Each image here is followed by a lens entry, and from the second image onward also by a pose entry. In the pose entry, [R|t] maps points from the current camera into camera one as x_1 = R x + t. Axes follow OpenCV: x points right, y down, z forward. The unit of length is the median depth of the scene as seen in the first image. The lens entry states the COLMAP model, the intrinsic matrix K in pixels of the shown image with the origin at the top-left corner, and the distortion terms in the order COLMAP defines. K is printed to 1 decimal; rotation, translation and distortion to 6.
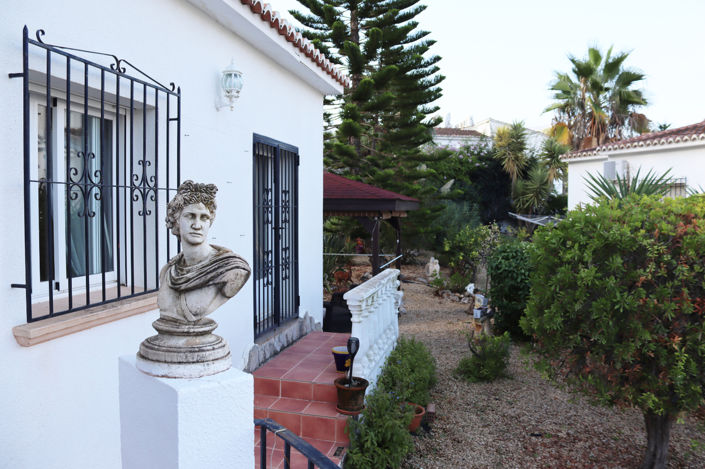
lens RADIAL K [[584.1, 0, 352.5], [0, 584.1, 234.5], [0, 0, 1]] dist [-0.169451, 0.139429]
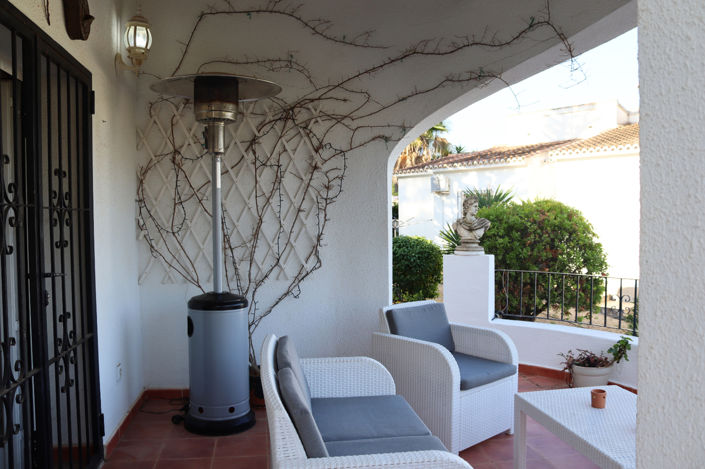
lens RADIAL K [[584.1, 0, 352.5], [0, 584.1, 234.5], [0, 0, 1]] dist [-0.169451, 0.139429]
pose [[0.930156, -0.028190, 0.366081, -0.258605], [0.035352, 0.999292, -0.012874, 0.017452], [-0.365459, 0.024917, 0.930494, -0.215693]]
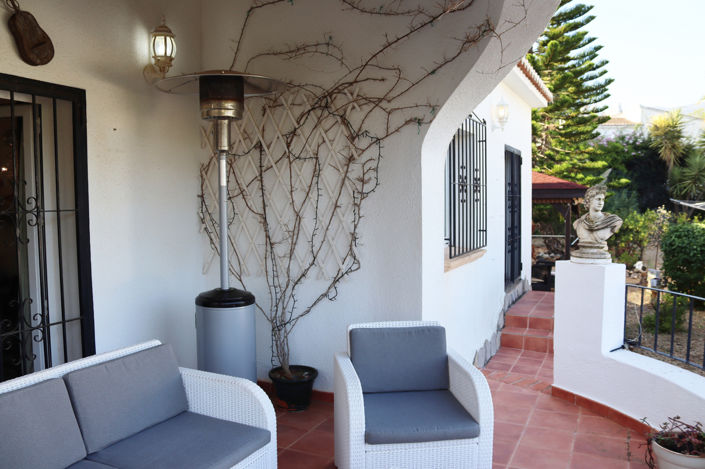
lens RADIAL K [[584.1, 0, 352.5], [0, 584.1, 234.5], [0, 0, 1]] dist [-0.169451, 0.139429]
pose [[0.974963, -0.003420, -0.222339, -0.093224], [0.007317, 0.999834, 0.016705, 0.008481], [0.222245, -0.017914, 0.974826, -0.193040]]
